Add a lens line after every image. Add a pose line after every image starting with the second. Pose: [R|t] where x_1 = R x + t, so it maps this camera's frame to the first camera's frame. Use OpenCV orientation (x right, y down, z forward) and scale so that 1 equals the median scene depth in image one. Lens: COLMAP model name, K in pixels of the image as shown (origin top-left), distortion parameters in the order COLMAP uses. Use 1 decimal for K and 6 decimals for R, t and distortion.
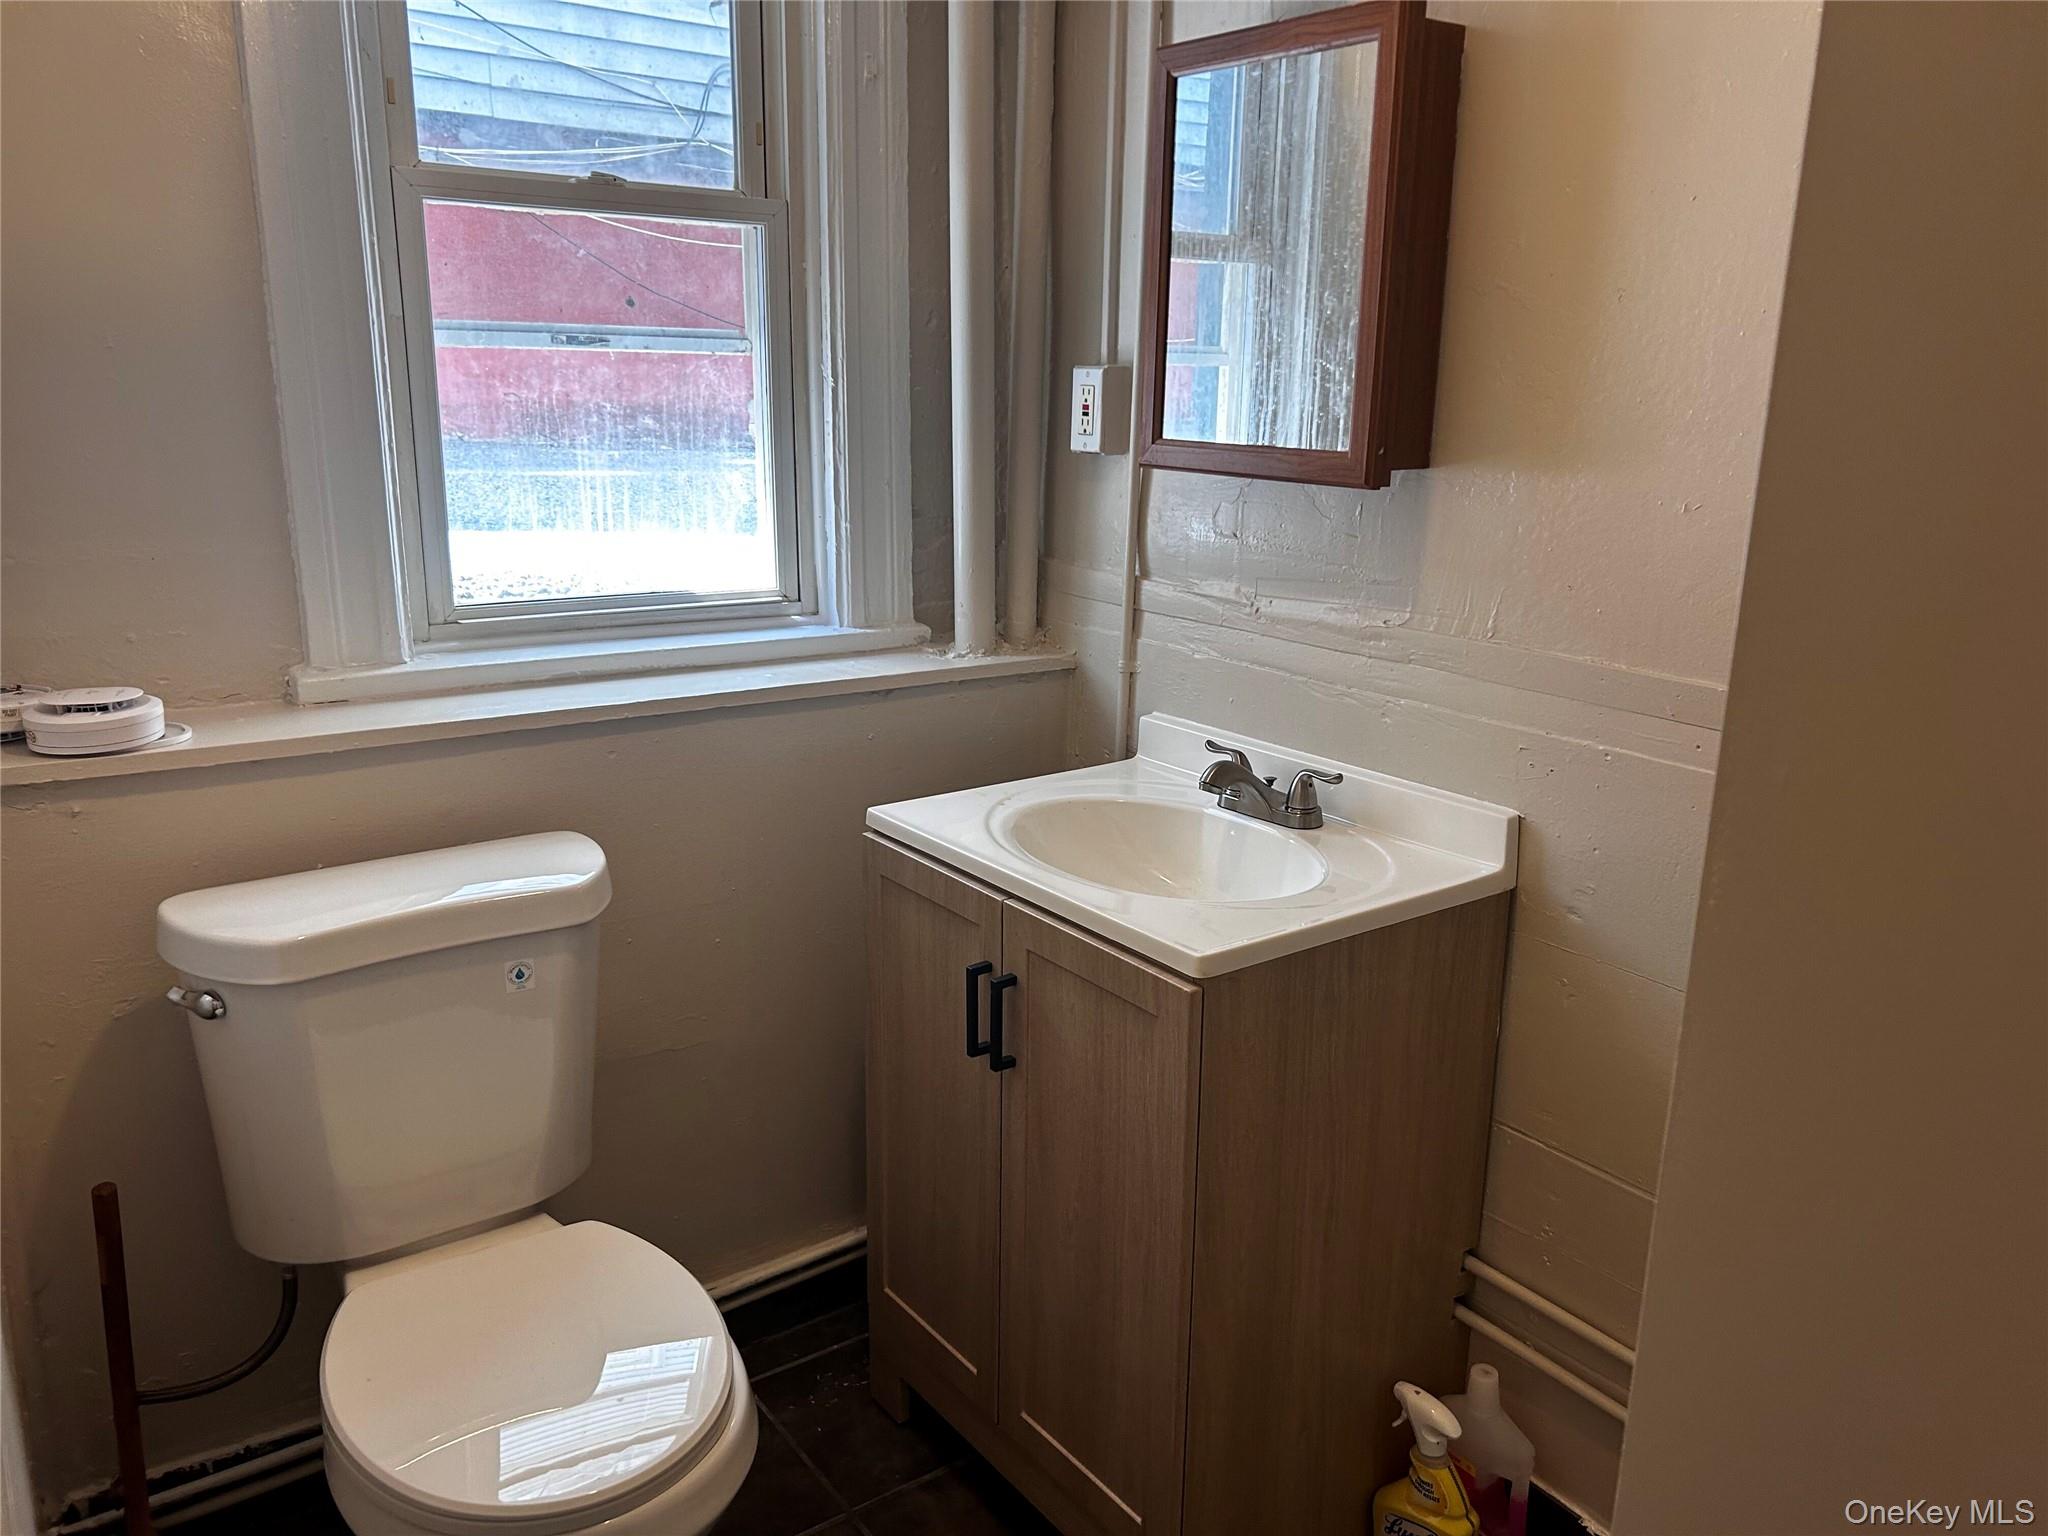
lens RADIAL K [[1561.8, 0, 1019.4], [0, 1561.8, 763.5], [0, 0, 1]] dist [0.099646, -0.132651]
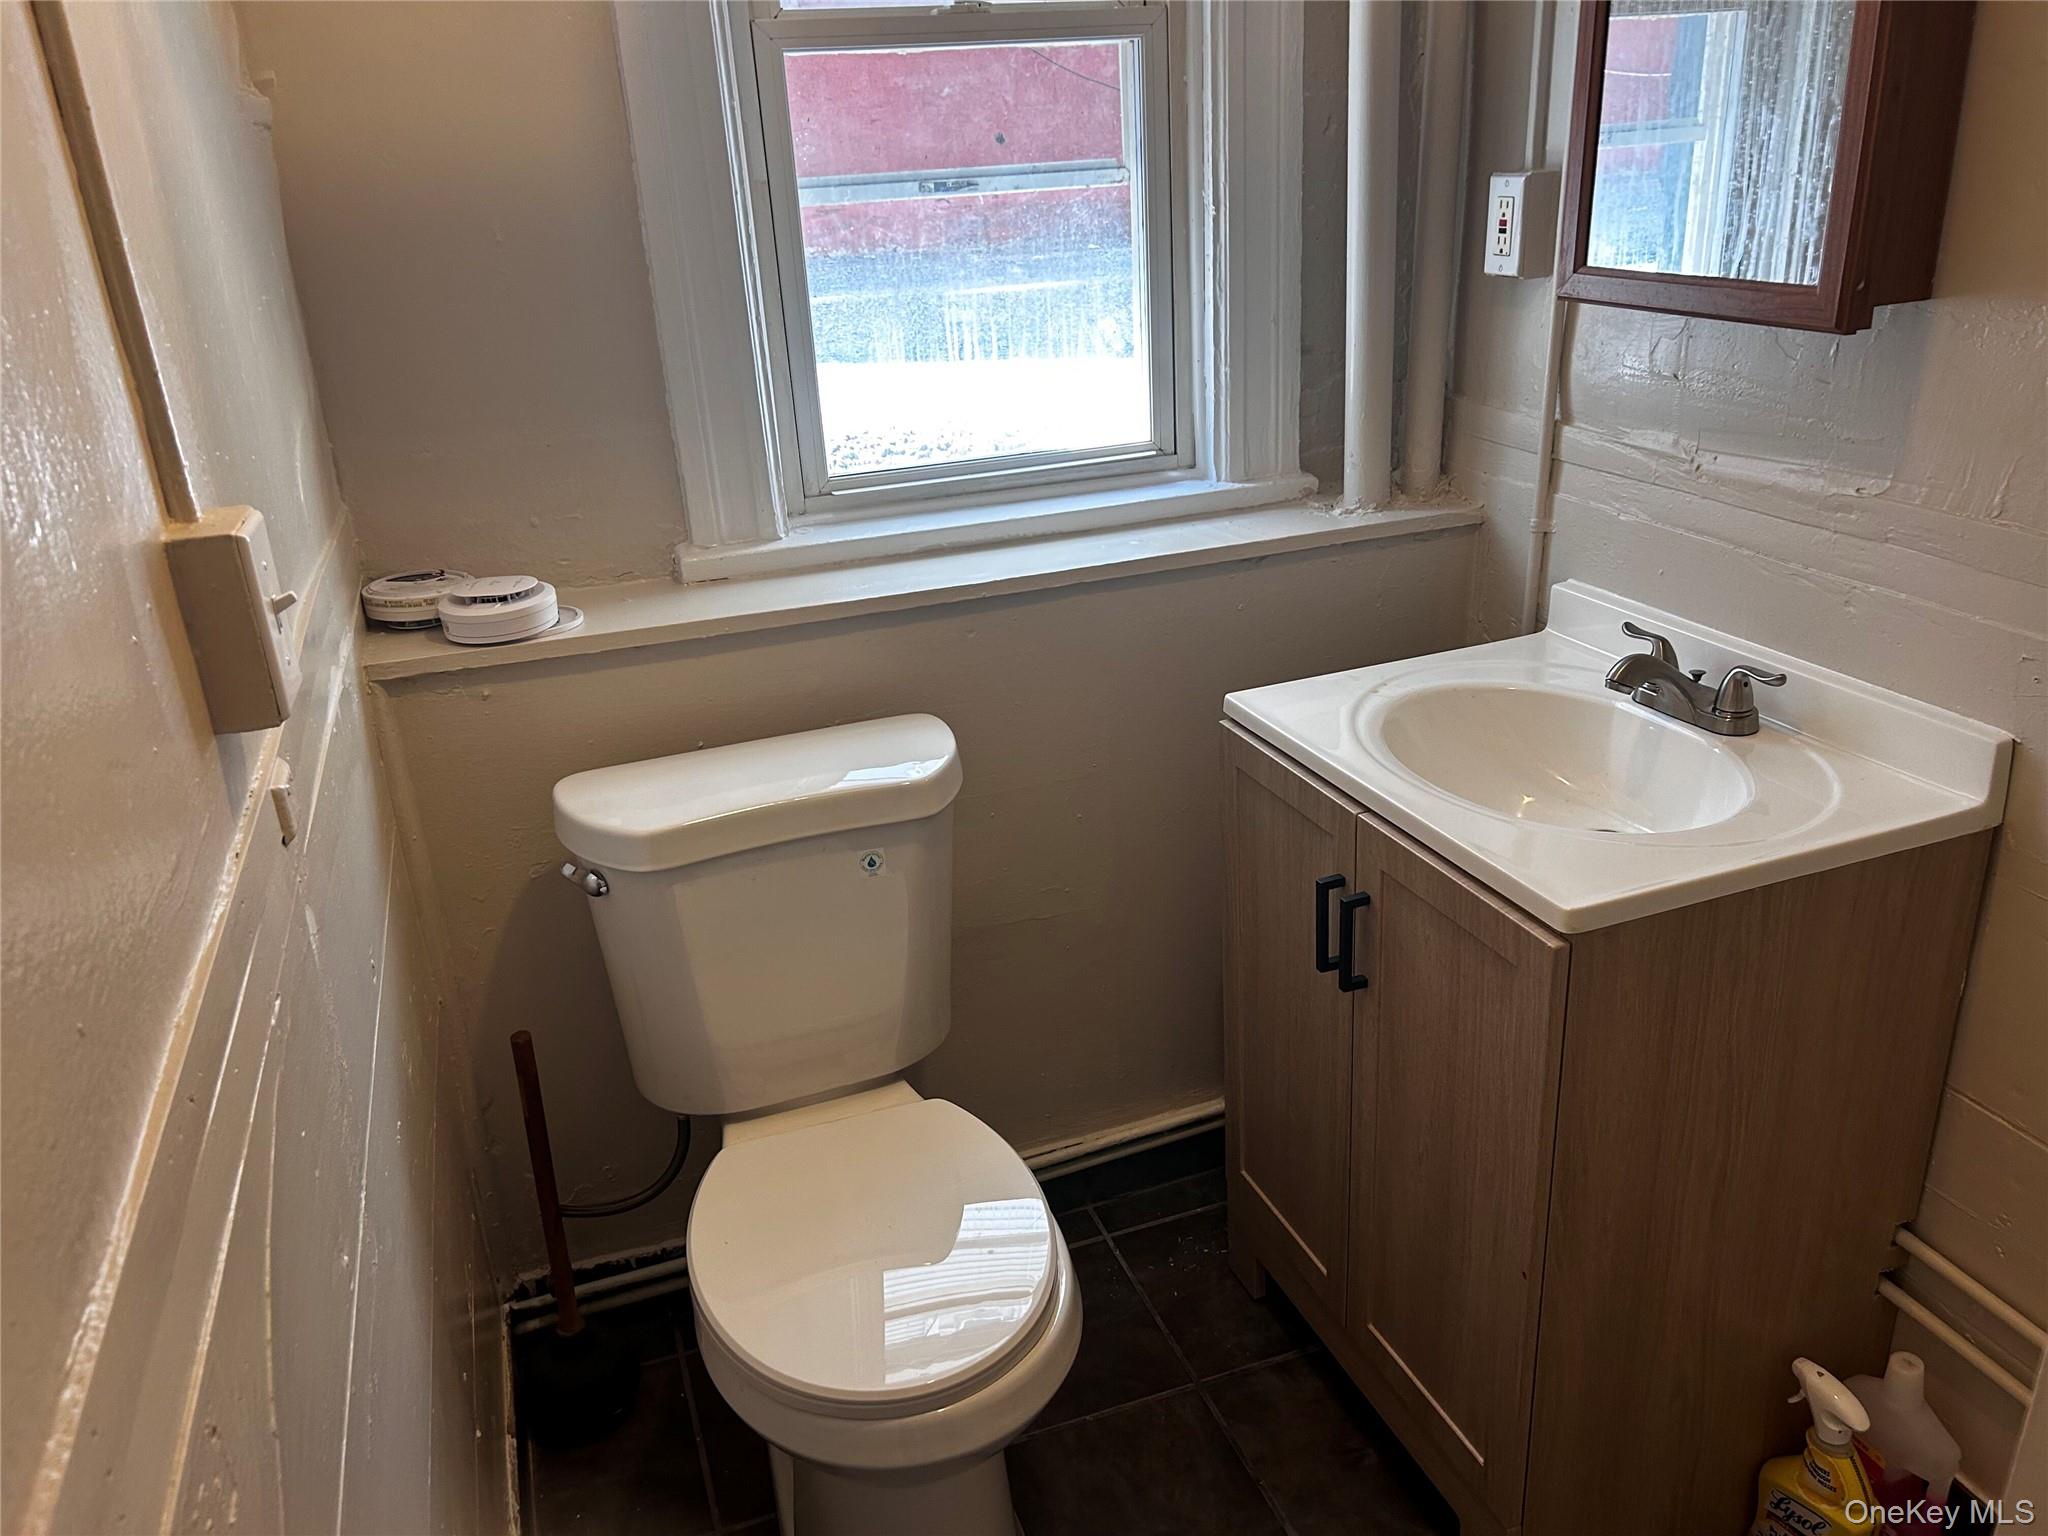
lens RADIAL K [[1552.2, 0, 1014.8], [0, 1552.2, 781.1], [0, 0, 1]] dist [0.087561, -0.112772]
pose [[0.958235, 0.043362, -0.282676, 0.049225], [-0.000227, 0.988554, 0.150870, -0.062648], [0.285983, -0.144505, 0.947276, 0.070840]]
